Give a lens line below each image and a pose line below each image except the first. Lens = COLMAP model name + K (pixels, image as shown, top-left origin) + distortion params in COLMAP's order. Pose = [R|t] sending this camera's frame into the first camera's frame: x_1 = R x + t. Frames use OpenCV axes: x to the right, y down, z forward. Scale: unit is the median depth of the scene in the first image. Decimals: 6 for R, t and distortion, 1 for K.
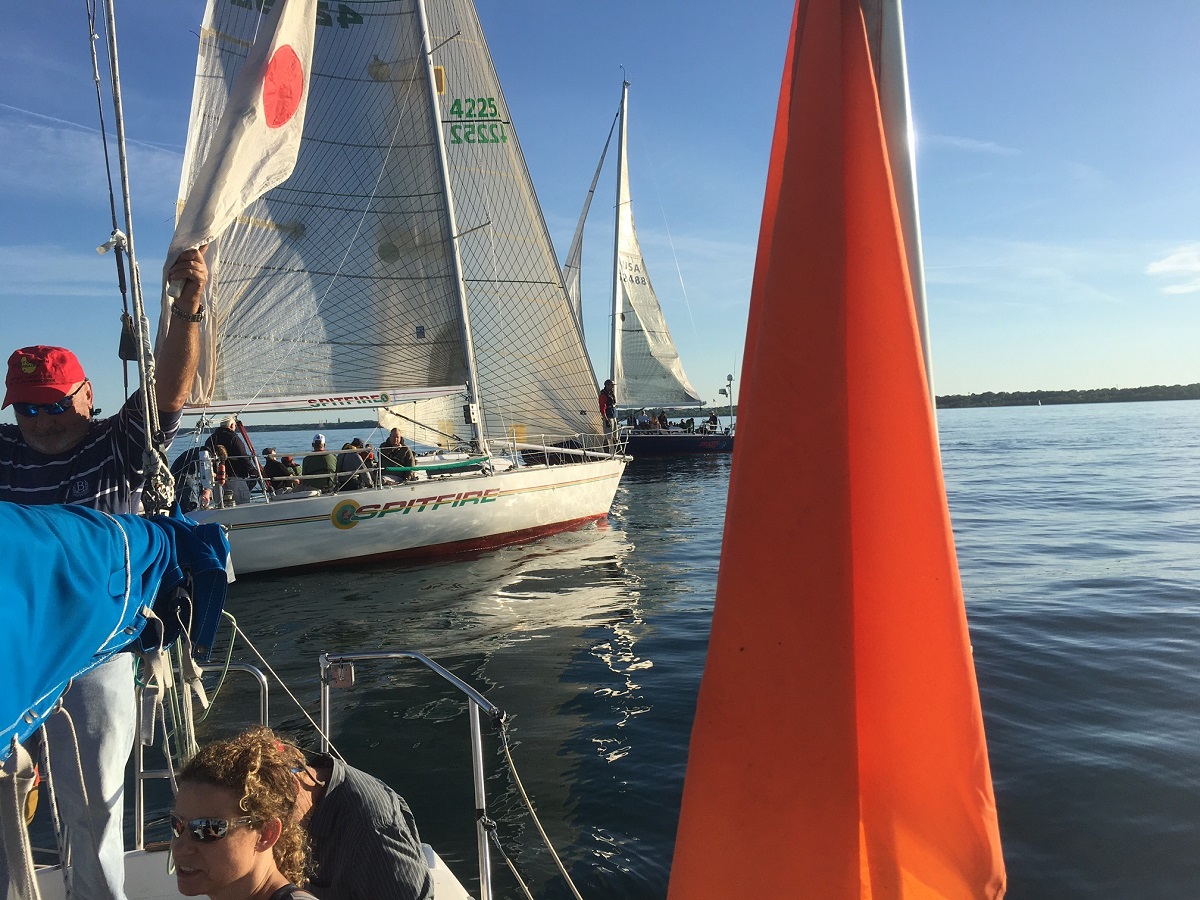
lens RADIAL K [[1017.0, 0, 600.0], [0, 1017.0, 450.0], [0, 0, 1]] dist [0.091568, -0.001827]
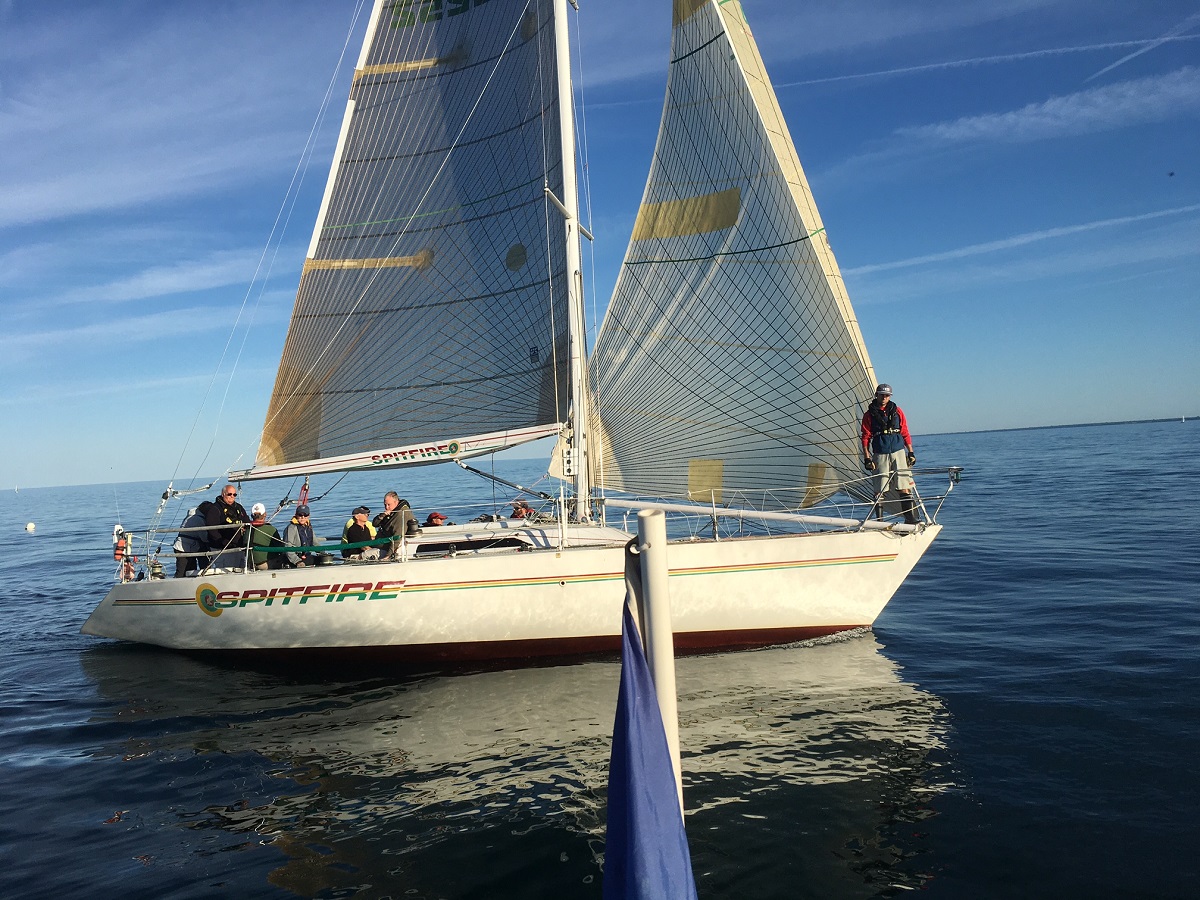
lens RADIAL K [[1017.0, 0, 600.0], [0, 1017.0, 450.0], [0, 0, 1]] dist [0.091568, -0.001827]
pose [[0.370579, -0.010979, -0.928736, 0.600291], [0.027543, 0.999620, -0.000827, -0.047724], [0.928392, -0.025274, 0.370741, 0.849061]]
